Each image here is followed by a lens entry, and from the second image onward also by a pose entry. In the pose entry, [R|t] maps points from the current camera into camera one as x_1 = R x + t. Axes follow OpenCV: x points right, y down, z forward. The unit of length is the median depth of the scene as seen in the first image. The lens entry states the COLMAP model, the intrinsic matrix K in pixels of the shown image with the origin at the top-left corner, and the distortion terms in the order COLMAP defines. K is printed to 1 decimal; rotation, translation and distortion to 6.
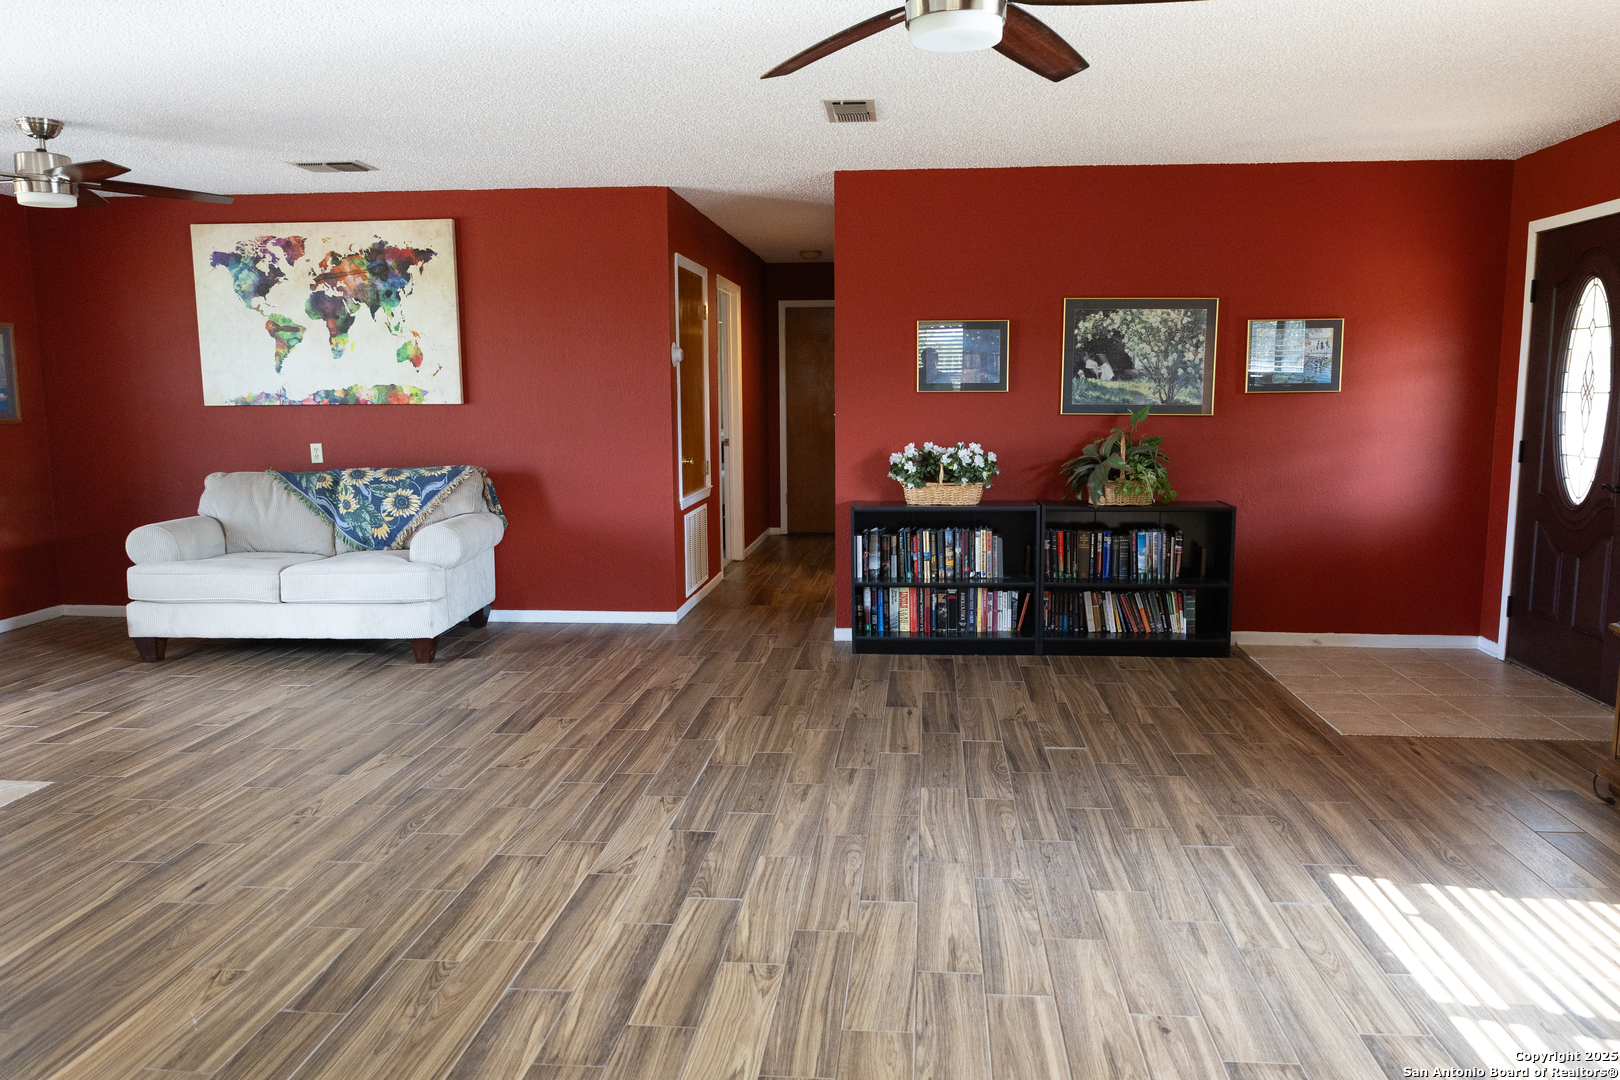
lens RADIAL K [[1103.9, 0, 810.0], [0, 1103.9, 540.0], [0, 0, 1]] dist [-0.006834, -0.004129]
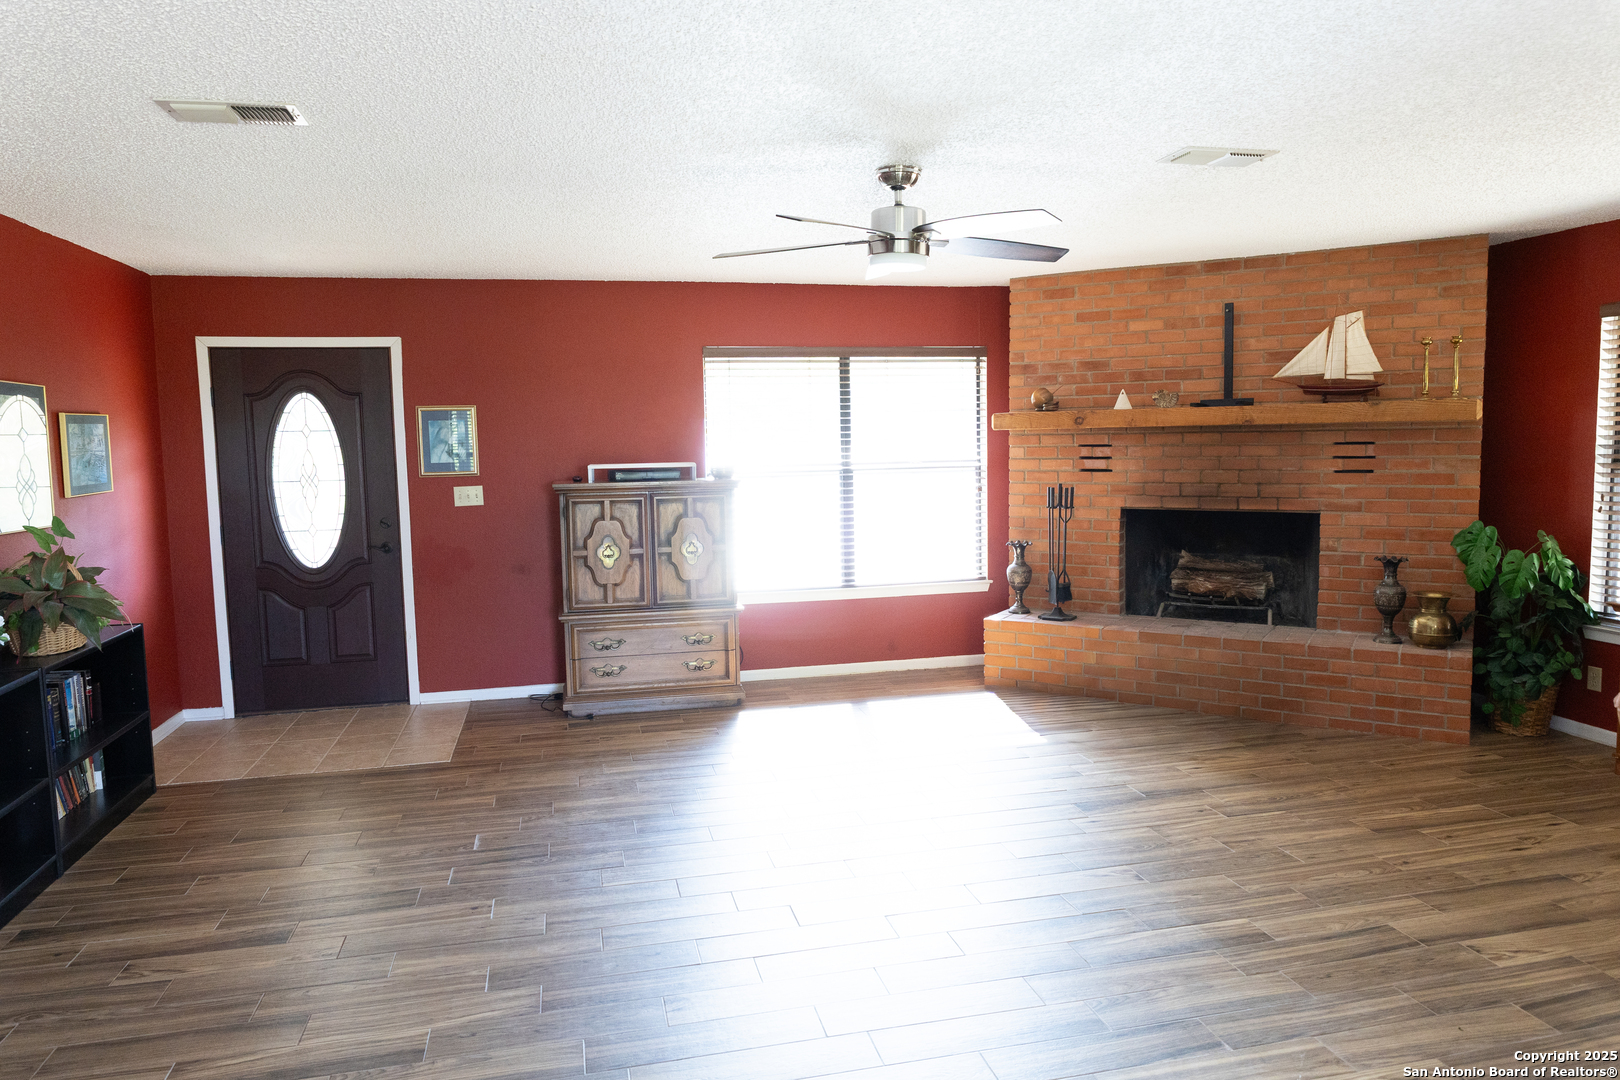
lens RADIAL K [[1103.9, 0, 810.0], [0, 1103.9, 540.0], [0, 0, 1]] dist [-0.006834, -0.004129]
pose [[-0.334210, -0.078694, 0.939208, -0.796345], [0.149699, 0.979426, 0.135333, -0.173216], [-0.930534, 0.185828, -0.315553, 0.980485]]
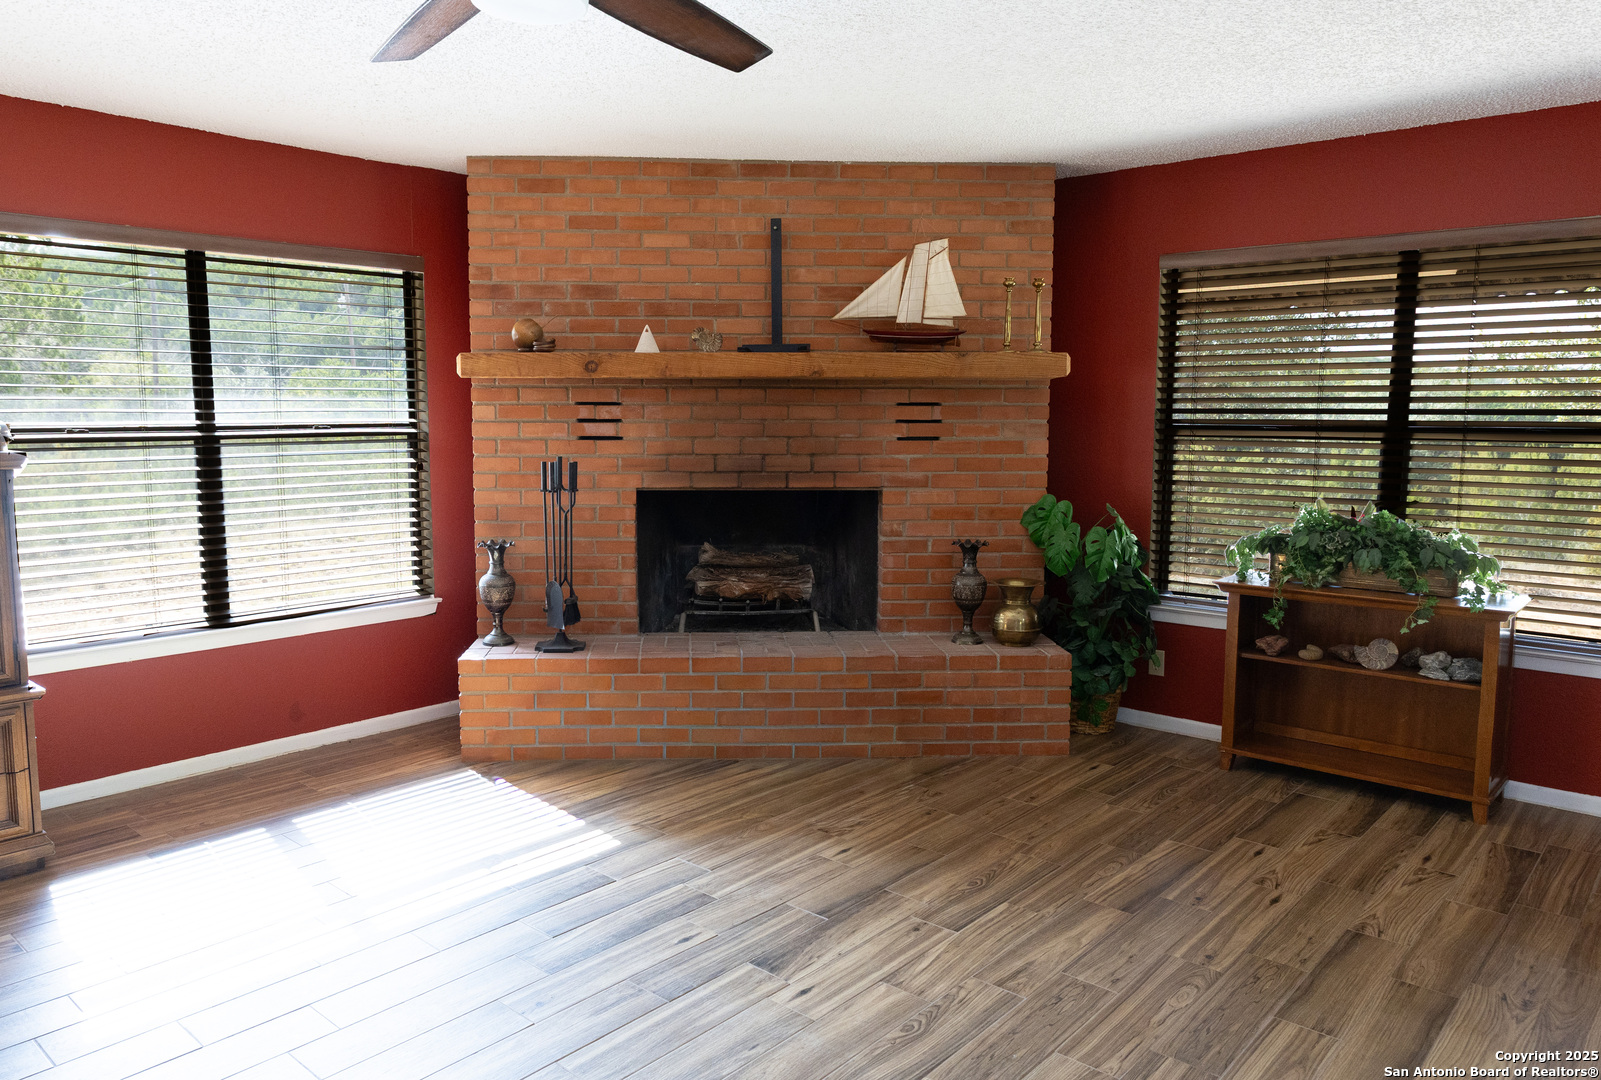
lens RADIAL K [[1142.7, 0, 761.8], [0, 1142.7, 531.9], [0, 0, 1]] dist [-0.006367, -0.001152]
pose [[-0.811315, -0.059925, 0.581530, -0.279817], [0.084061, 0.972438, 0.217483, -0.144837], [-0.578534, 0.225331, -0.783916, 0.934110]]
